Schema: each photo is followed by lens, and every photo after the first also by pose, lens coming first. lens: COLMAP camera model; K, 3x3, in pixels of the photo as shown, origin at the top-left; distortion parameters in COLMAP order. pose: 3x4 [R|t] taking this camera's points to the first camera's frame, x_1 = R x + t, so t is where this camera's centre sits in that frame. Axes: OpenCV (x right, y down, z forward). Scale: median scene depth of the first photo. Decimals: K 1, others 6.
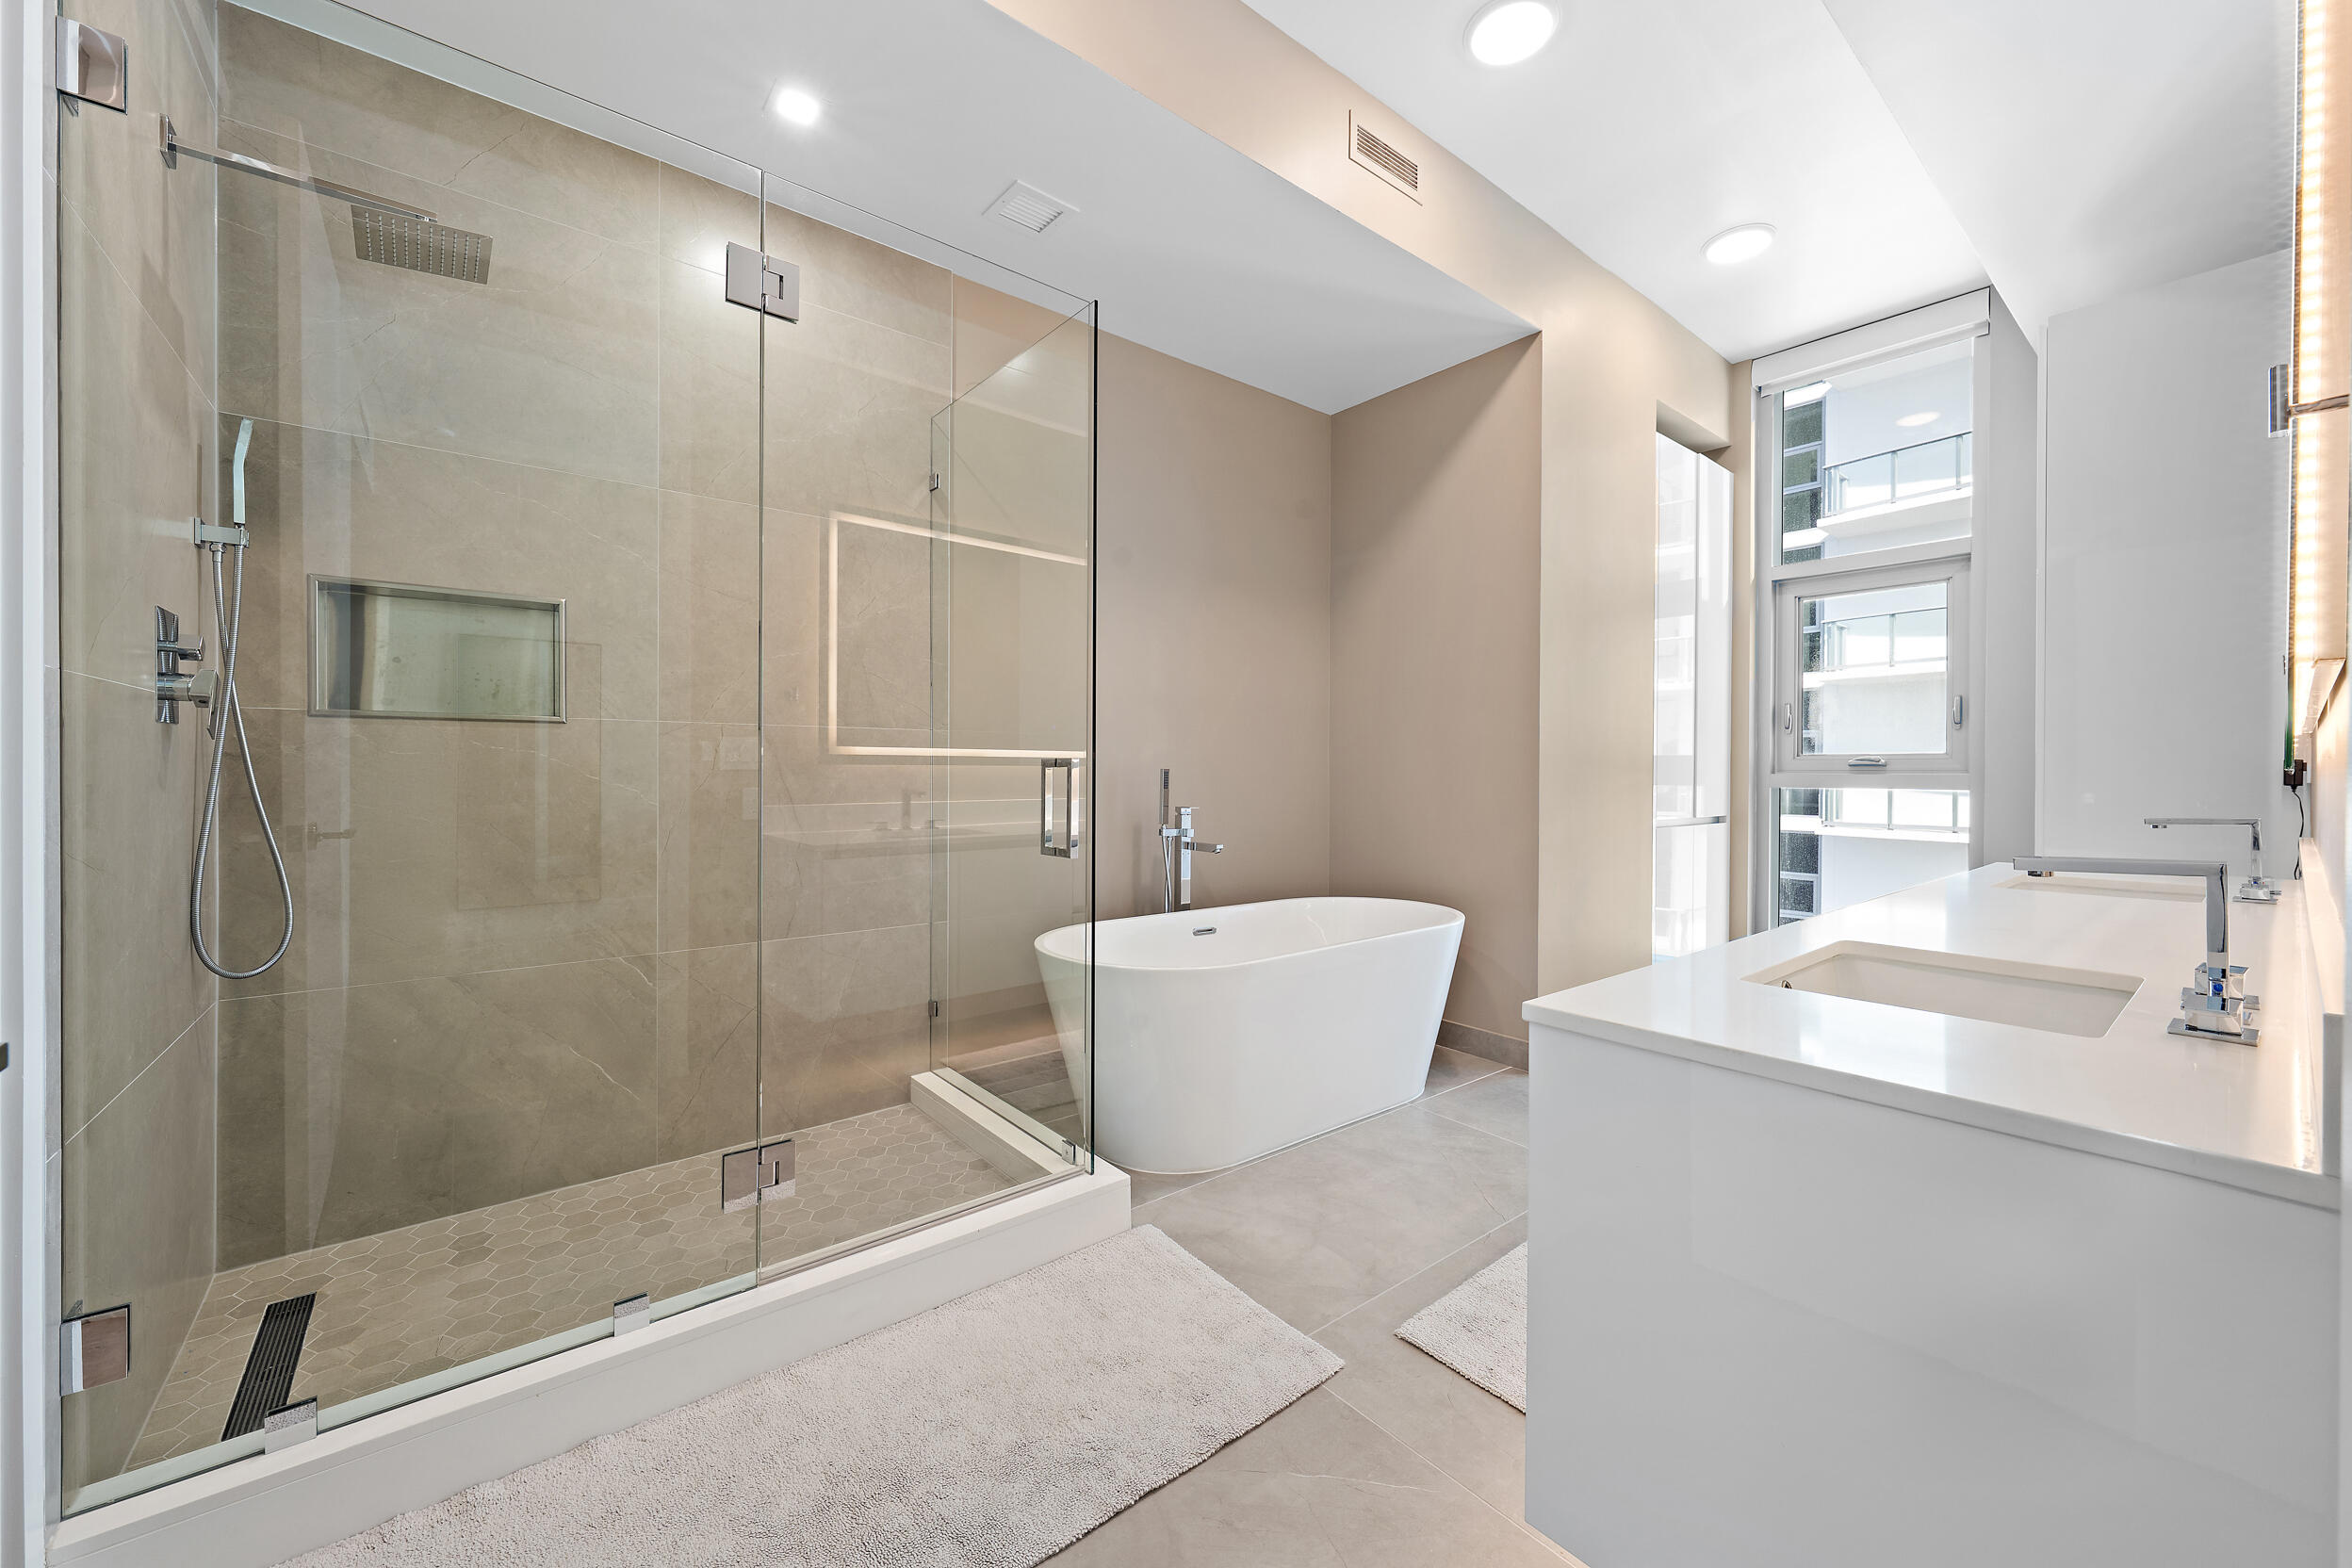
lens RADIAL K [[928.9, 0, 1178.9], [0, 928.9, 771.9], [0, 0, 1]] dist [-0.001267, 0.000173]
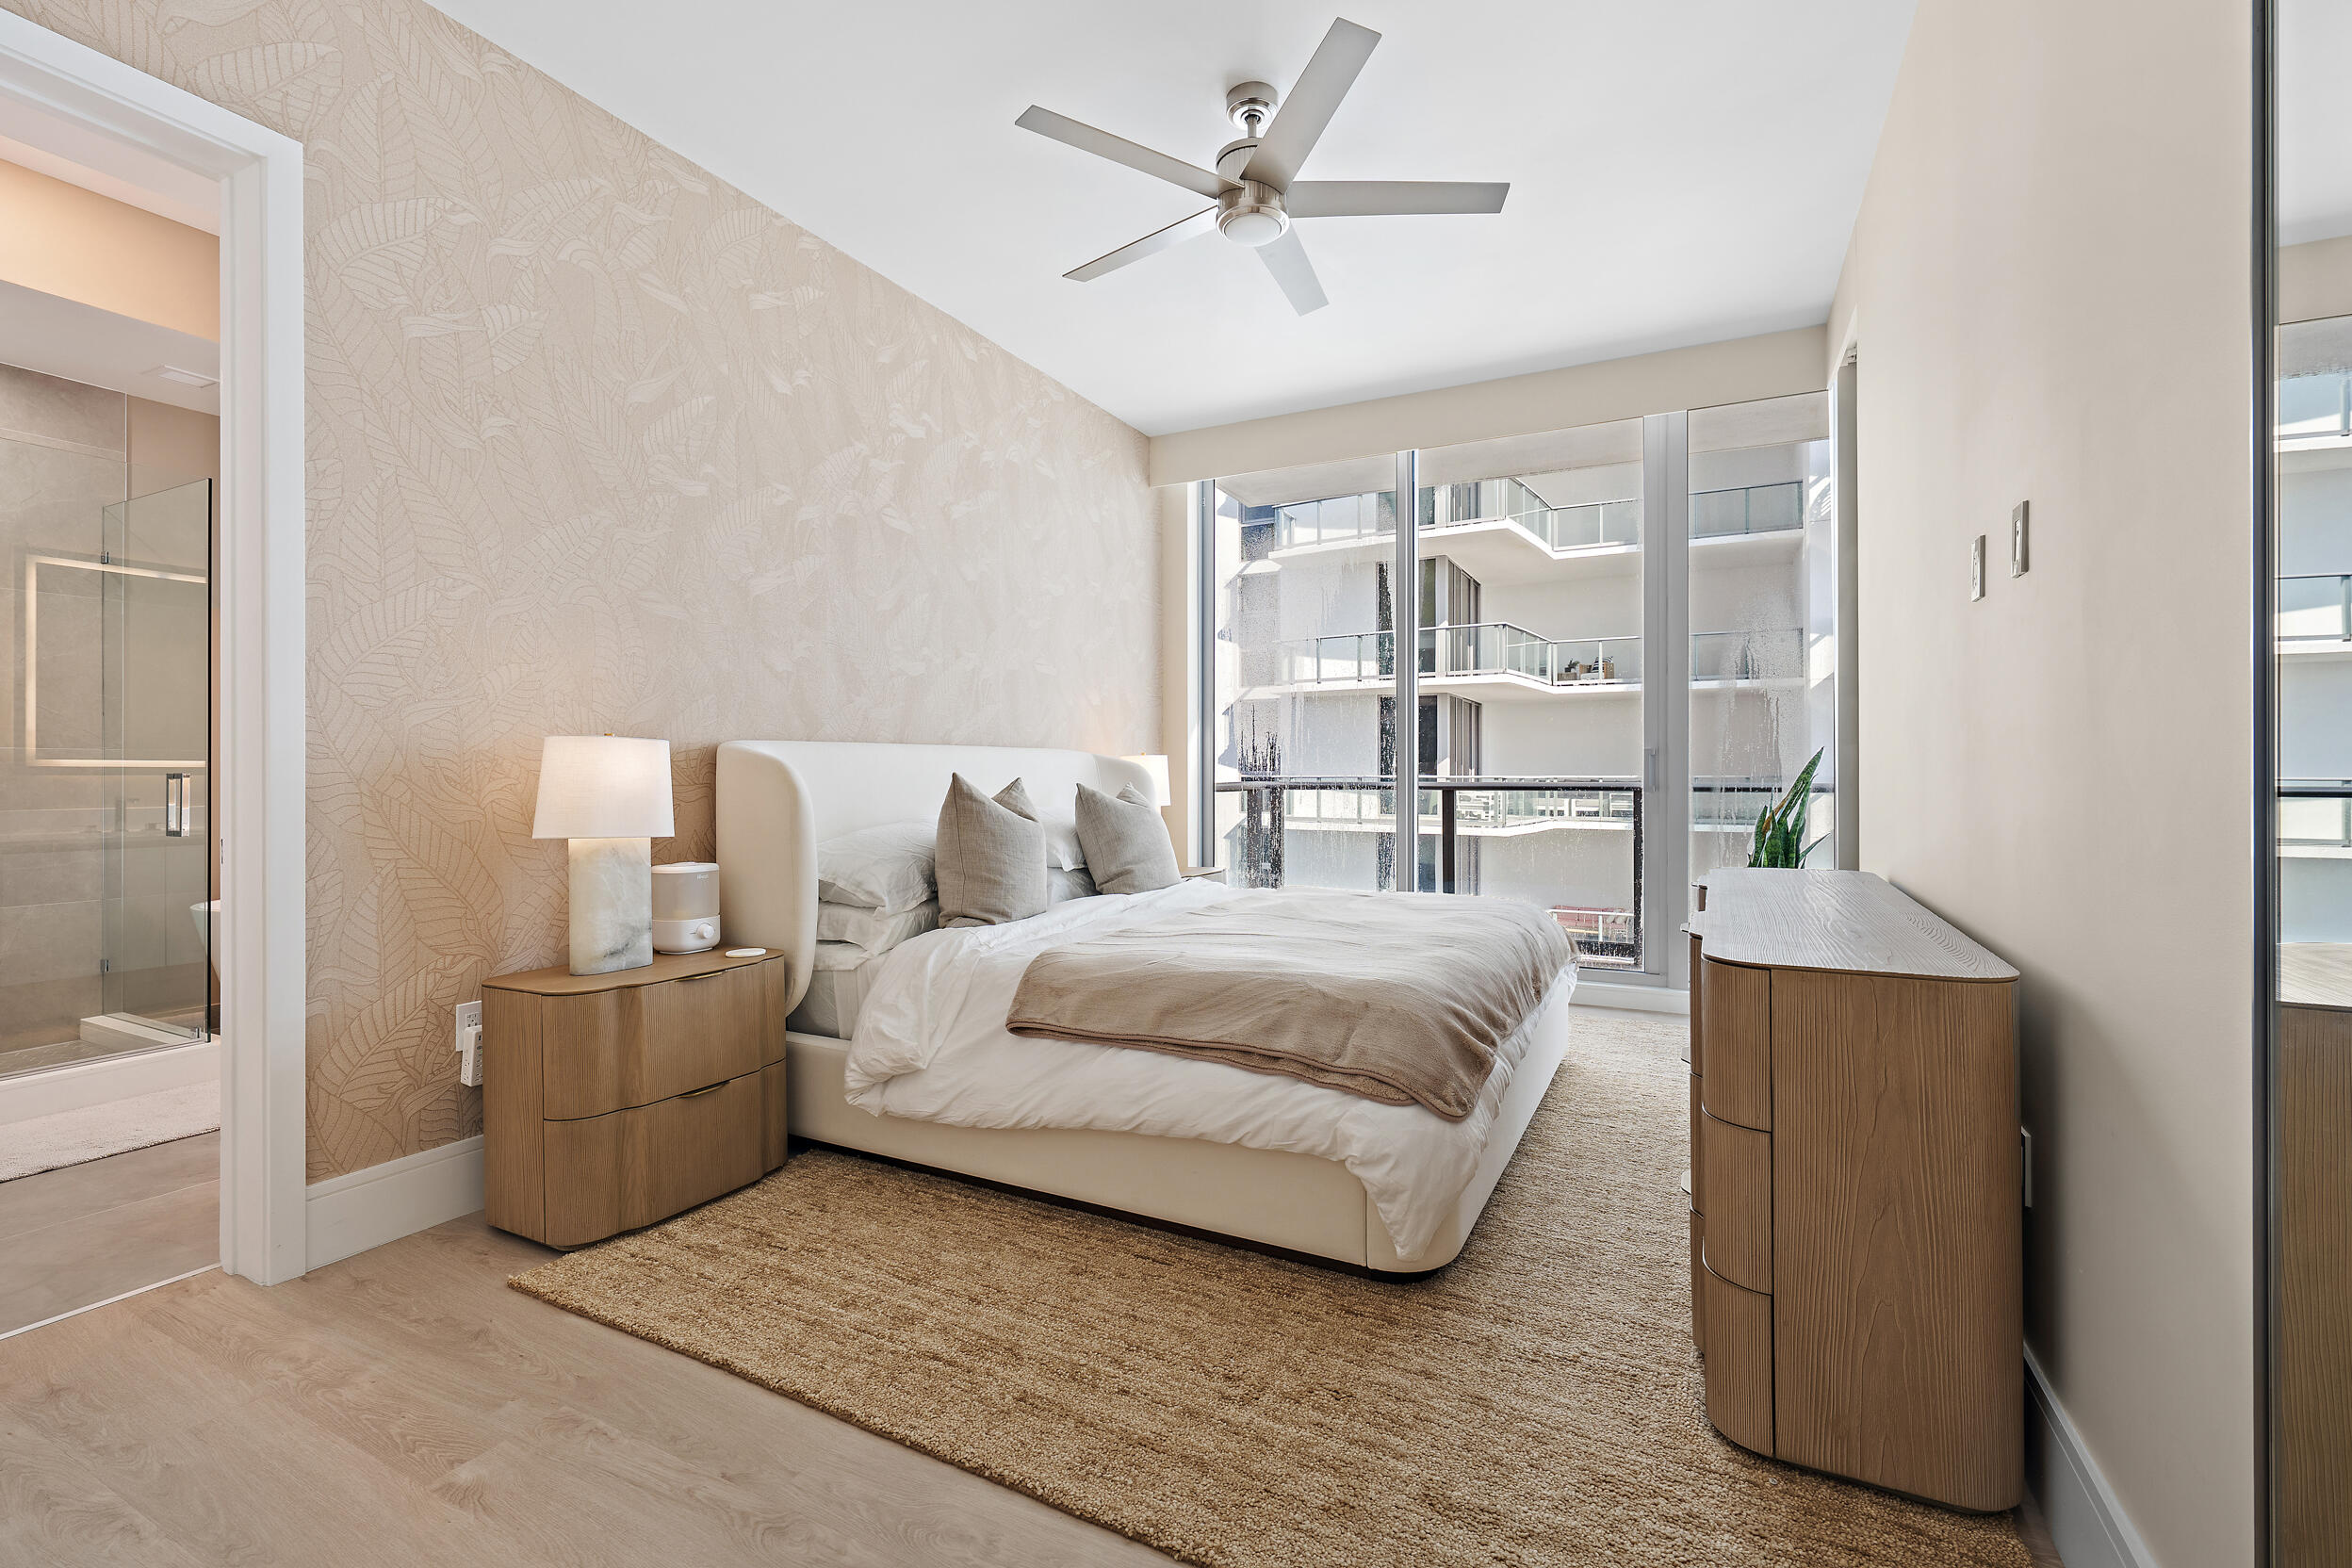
lens RADIAL K [[1043.1, 0, 1164.5], [0, 1043.1, 772.3], [0, 0, 1]] dist [-0.012700, -0.000149]
pose [[0.932285, -0.004316, 0.361698, 0.579452], [0.005091, 0.999986, -0.001192, -0.003996], [-0.361688, 0.002953, 0.932295, -0.840980]]
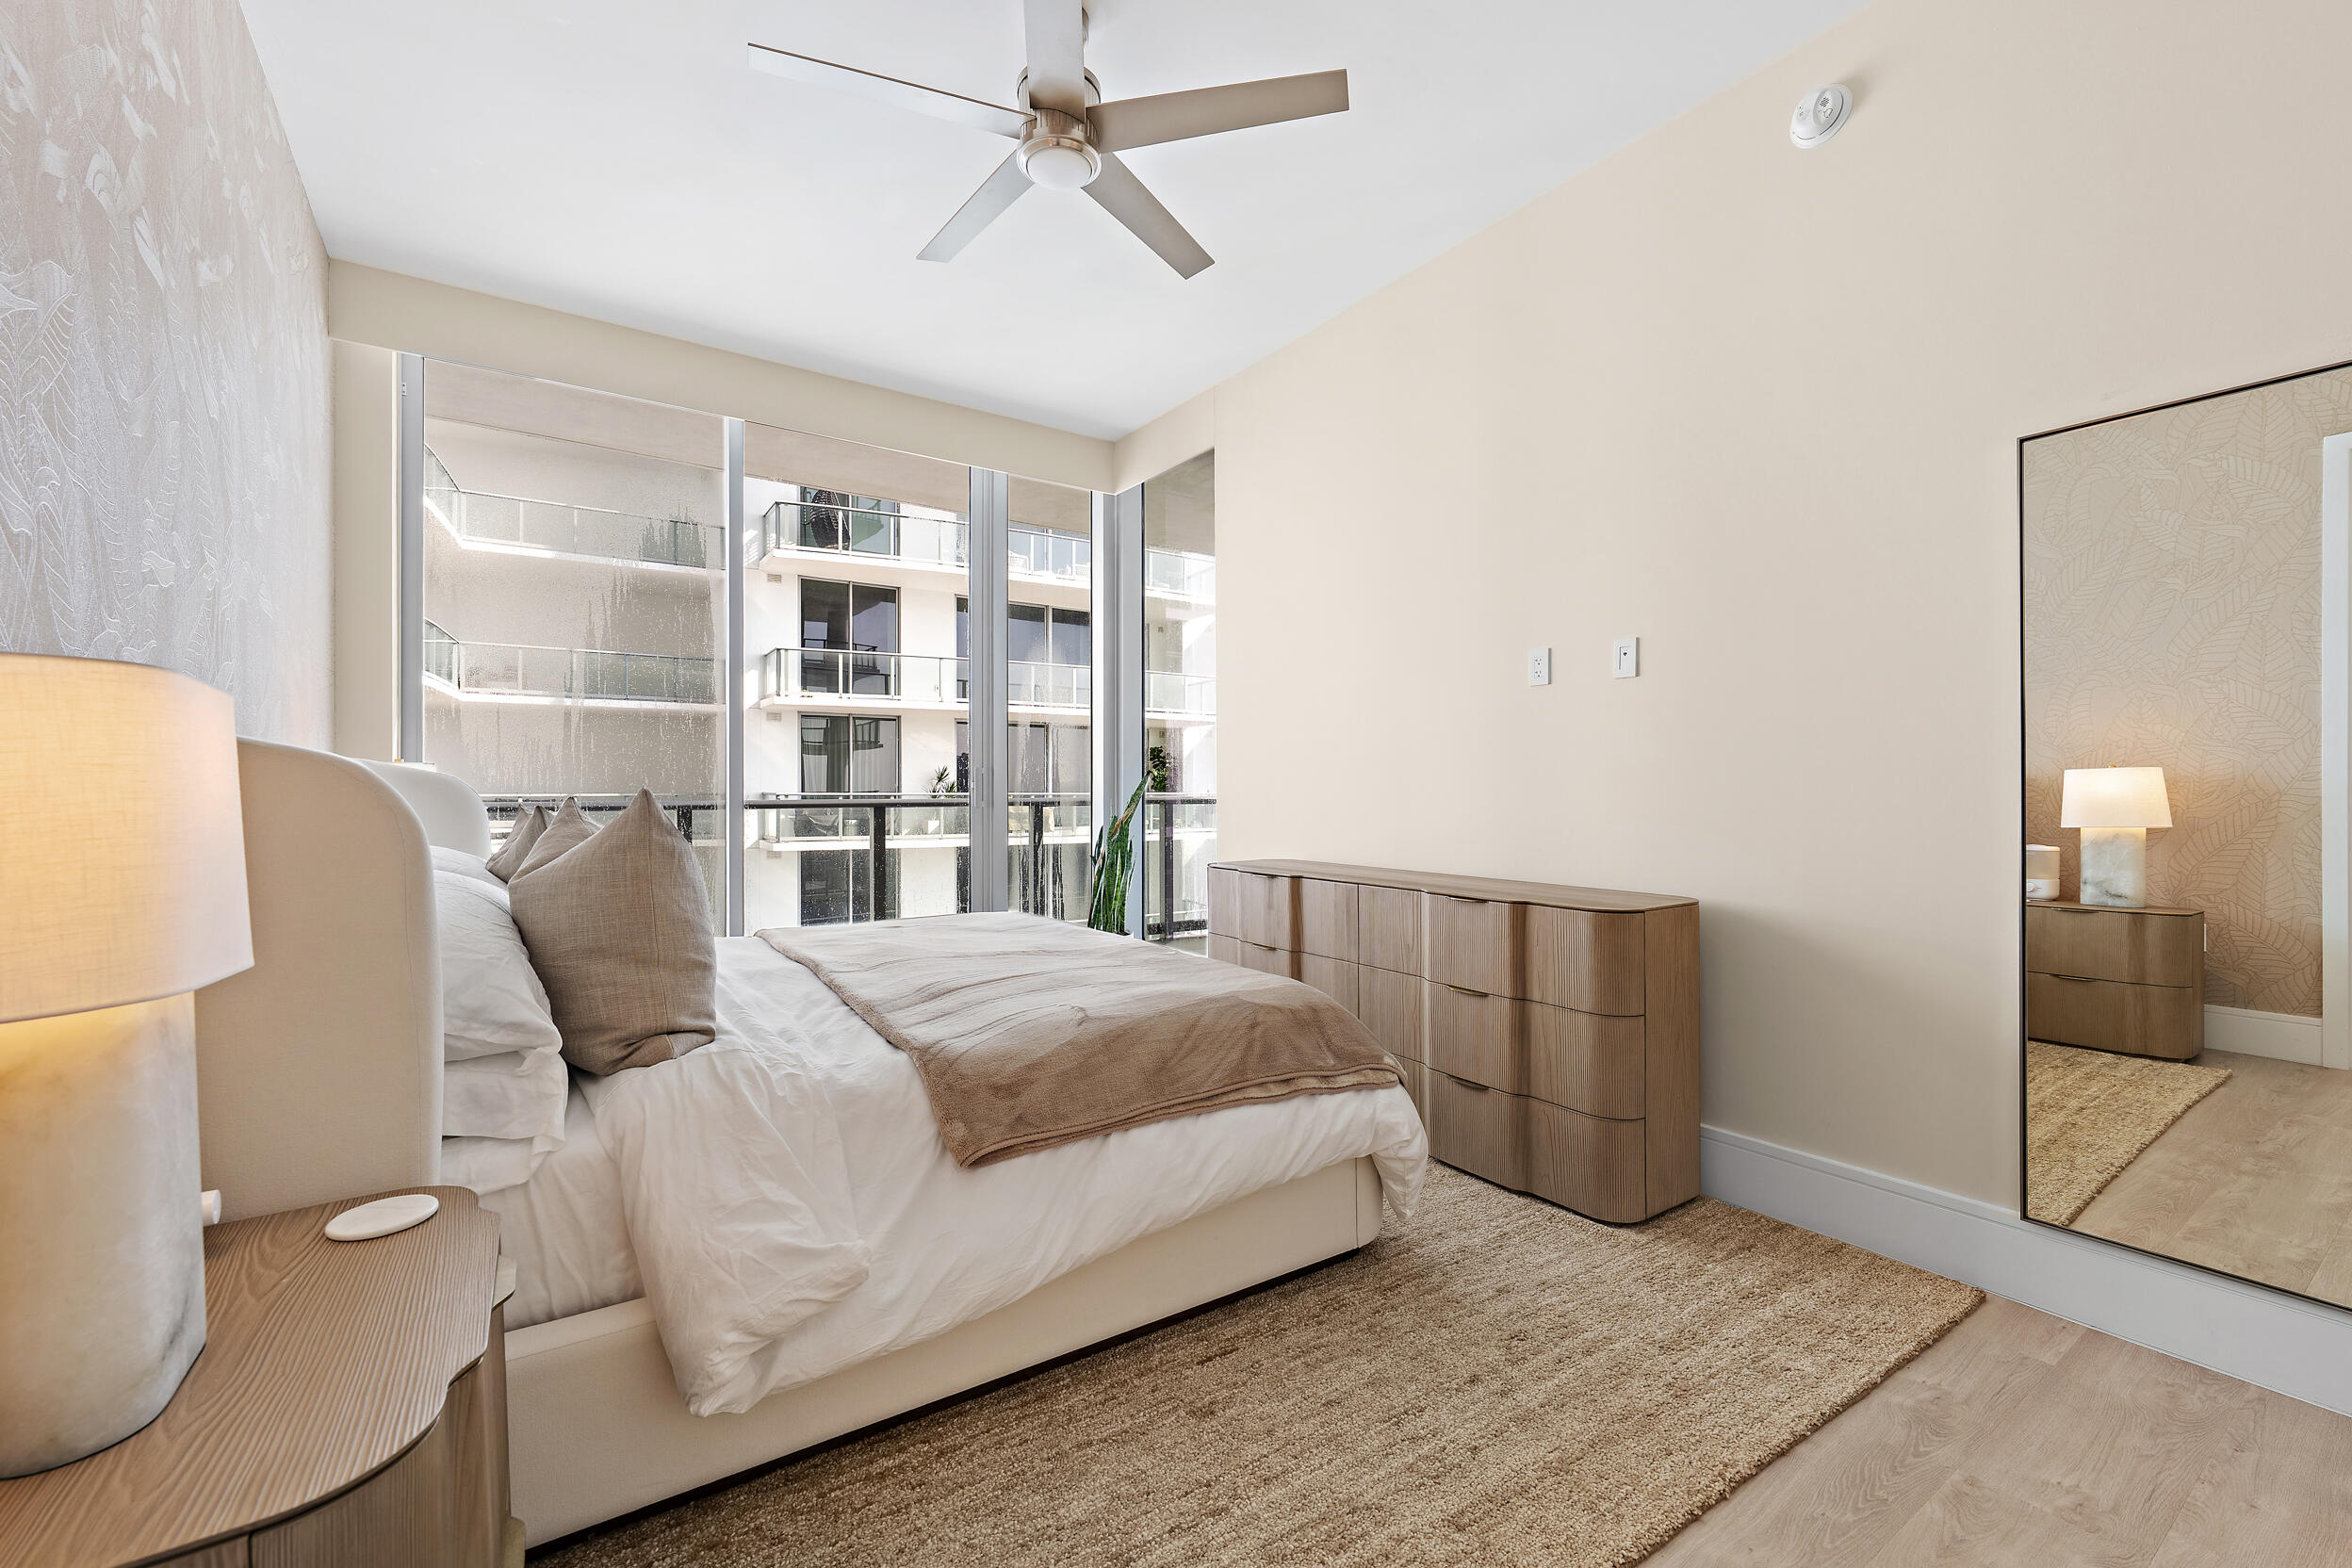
lens RADIAL K [[989.2, 0, 1175.0], [0, 989.2, 784.7], [0, 0, 1]] dist [-0.004223, -0.000420]
pose [[0.103462, -0.000103, 0.994633, -1.645217], [0.005048, 0.999987, -0.000422, -0.021187], [-0.994621, 0.005065, 0.103461, 3.393451]]
